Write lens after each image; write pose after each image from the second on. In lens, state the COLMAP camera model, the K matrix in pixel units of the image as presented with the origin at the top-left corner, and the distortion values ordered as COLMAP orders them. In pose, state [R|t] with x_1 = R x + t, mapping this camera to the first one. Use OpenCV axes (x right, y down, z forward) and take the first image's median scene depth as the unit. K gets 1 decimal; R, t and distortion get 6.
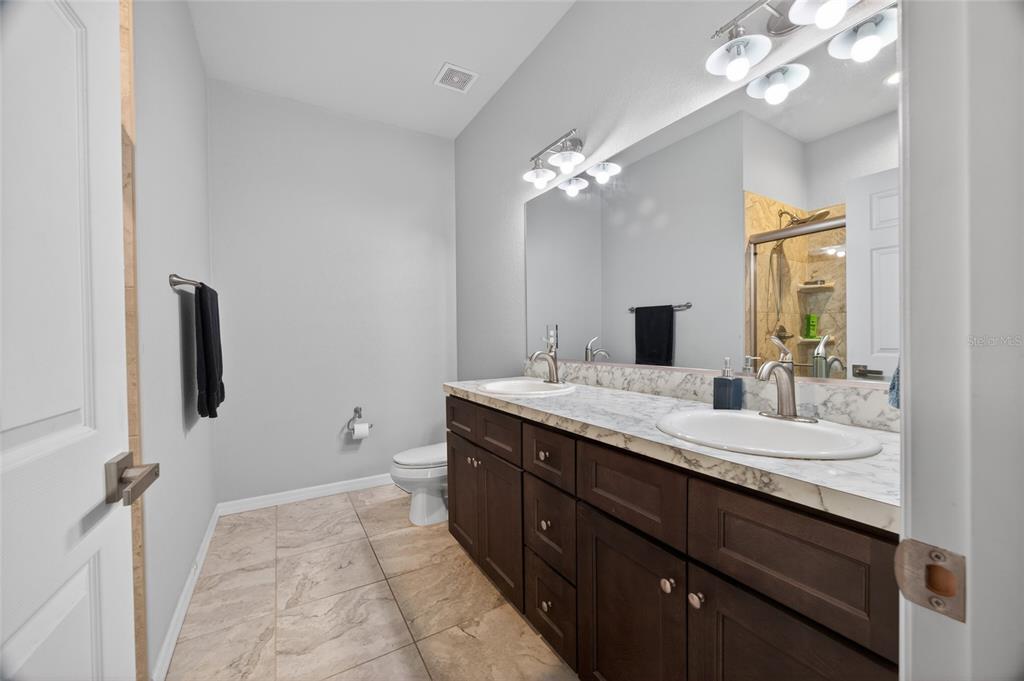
lens RADIAL K [[387.1, 0, 512.0], [0, 387.1, 340.5], [0, 0, 1]] dist [-0.000009, 0.000060]
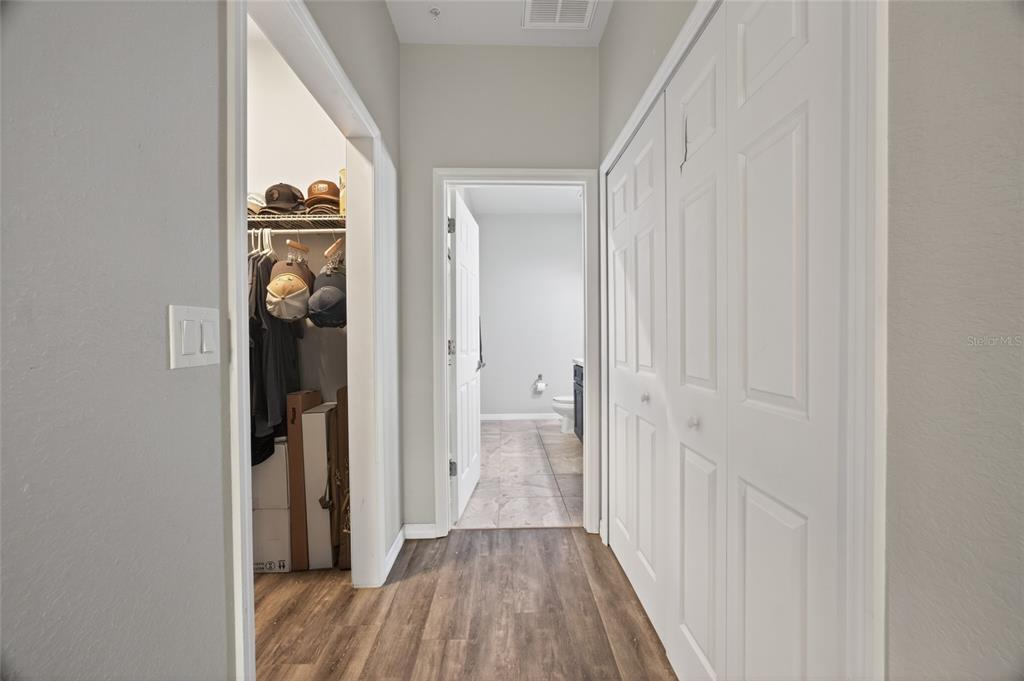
lens RADIAL K [[387.1, 0, 512.0], [0, 387.1, 340.5], [0, 0, 1]] dist [-0.000009, 0.000060]
pose [[0.874250, 0.014122, -0.485270, 0.511614], [0.001019, 0.999521, 0.030923, -0.043029], [0.485474, -0.027529, 0.873818, -0.880654]]
